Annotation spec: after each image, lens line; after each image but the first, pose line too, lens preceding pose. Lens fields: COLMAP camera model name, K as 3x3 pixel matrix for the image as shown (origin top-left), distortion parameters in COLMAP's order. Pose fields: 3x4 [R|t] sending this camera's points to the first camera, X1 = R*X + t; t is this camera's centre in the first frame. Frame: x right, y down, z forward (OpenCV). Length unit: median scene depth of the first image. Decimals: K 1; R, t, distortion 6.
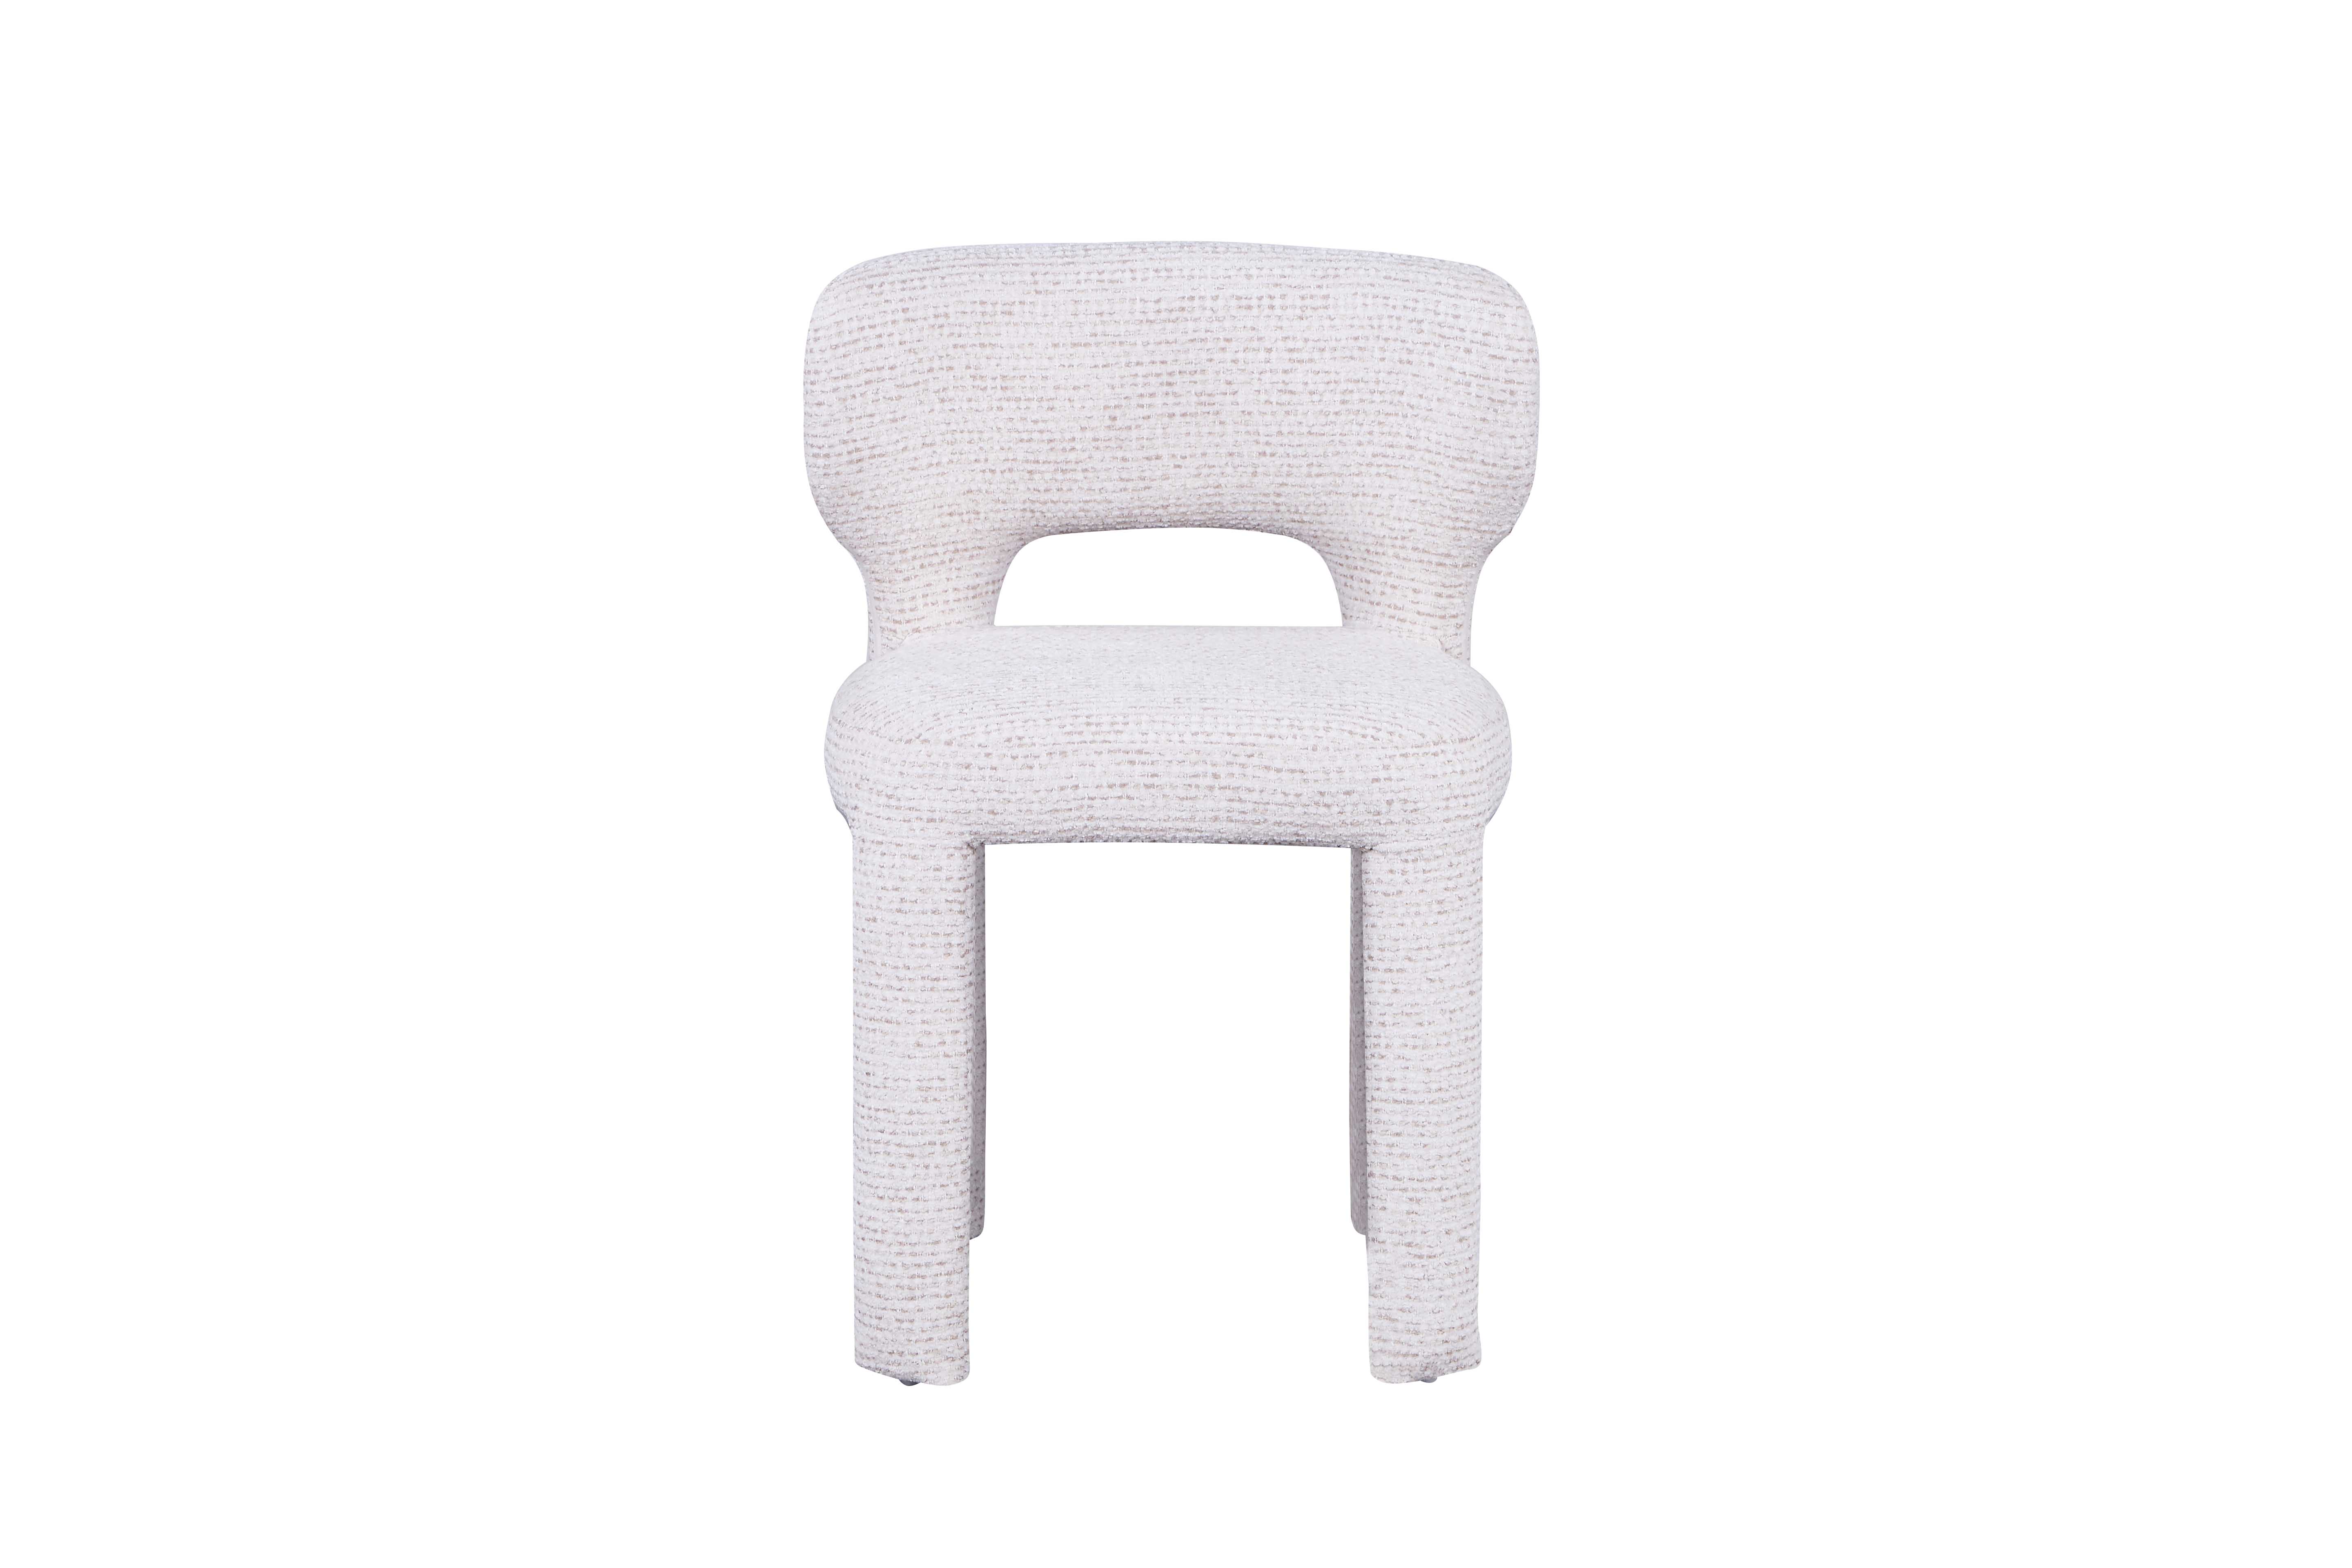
lens RADIAL K [[8449.6, 0, 1173.7], [0, 8449.6, 772.0], [0, 0, 1]] dist [0.994304, 0.000000]
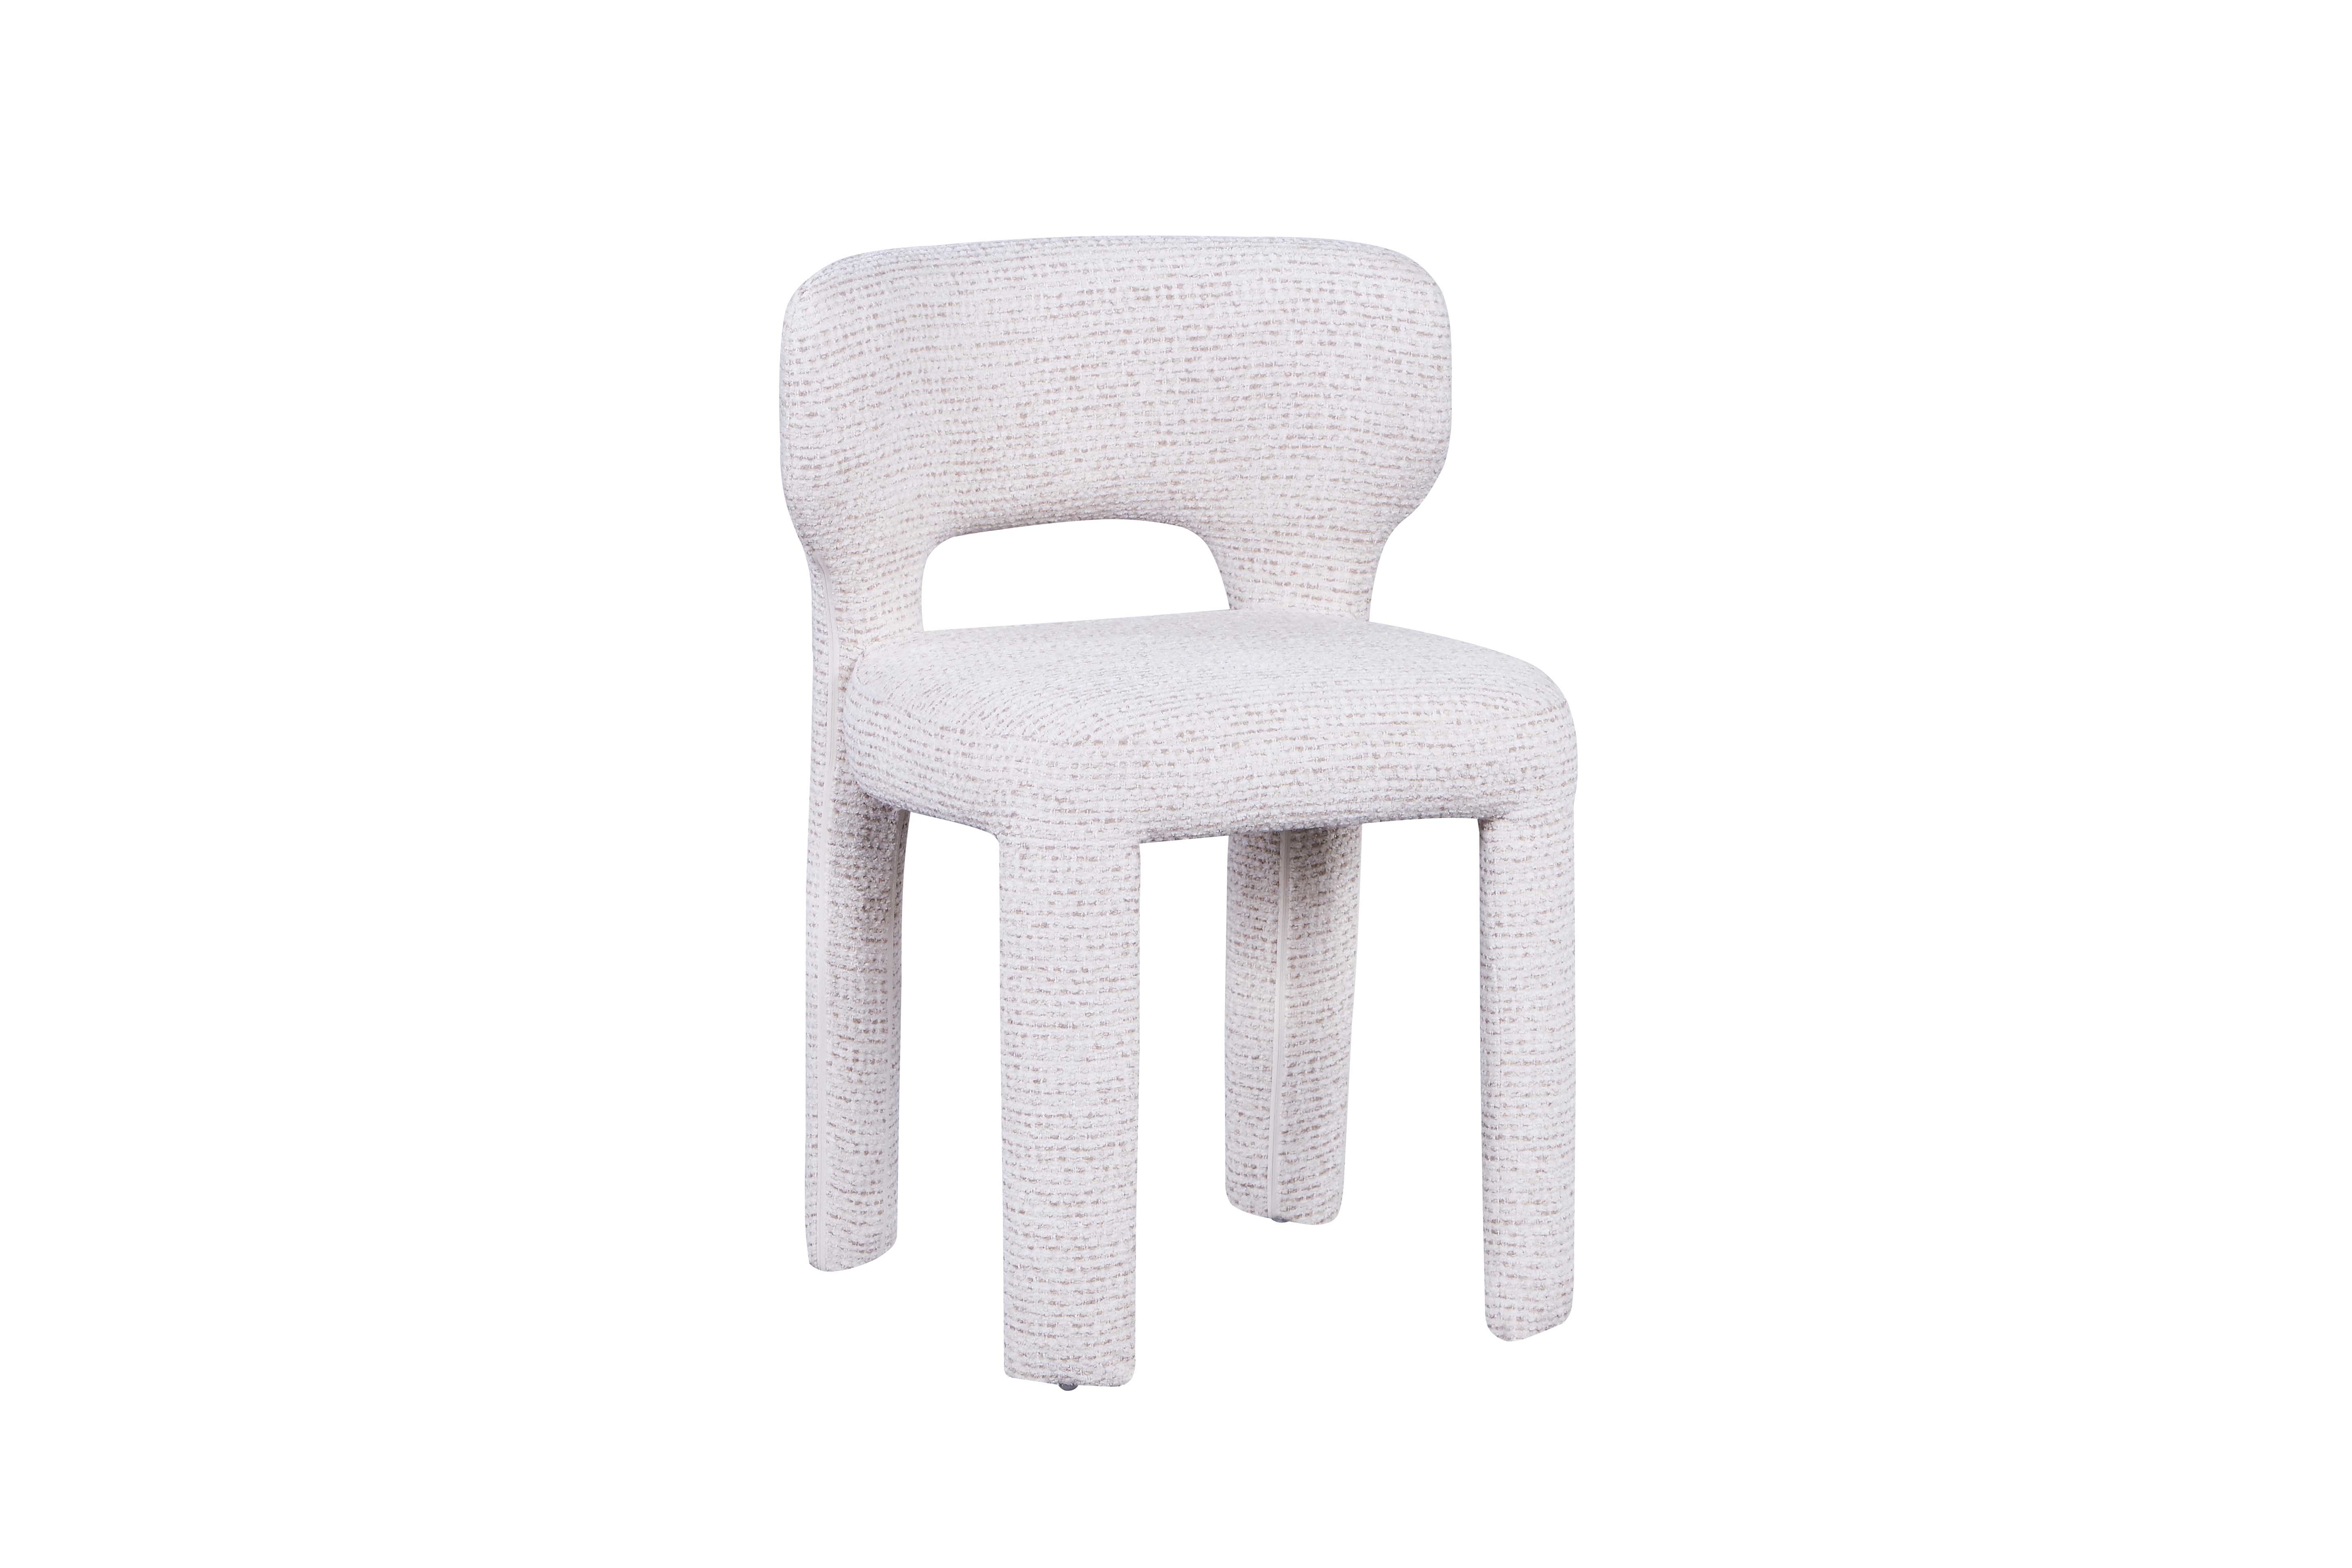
lens RADIAL K [[8449.6, 0, 1167.7], [0, 8449.6, 793.5], [0, 0, 1]] dist [0.994304, 0.000000]
pose [[0.902466, -0.071731, 0.424746, -0.441578], [0.071107, 0.997318, 0.017345, -0.014176], [-0.424851, 0.014550, 0.905146, 0.094142]]
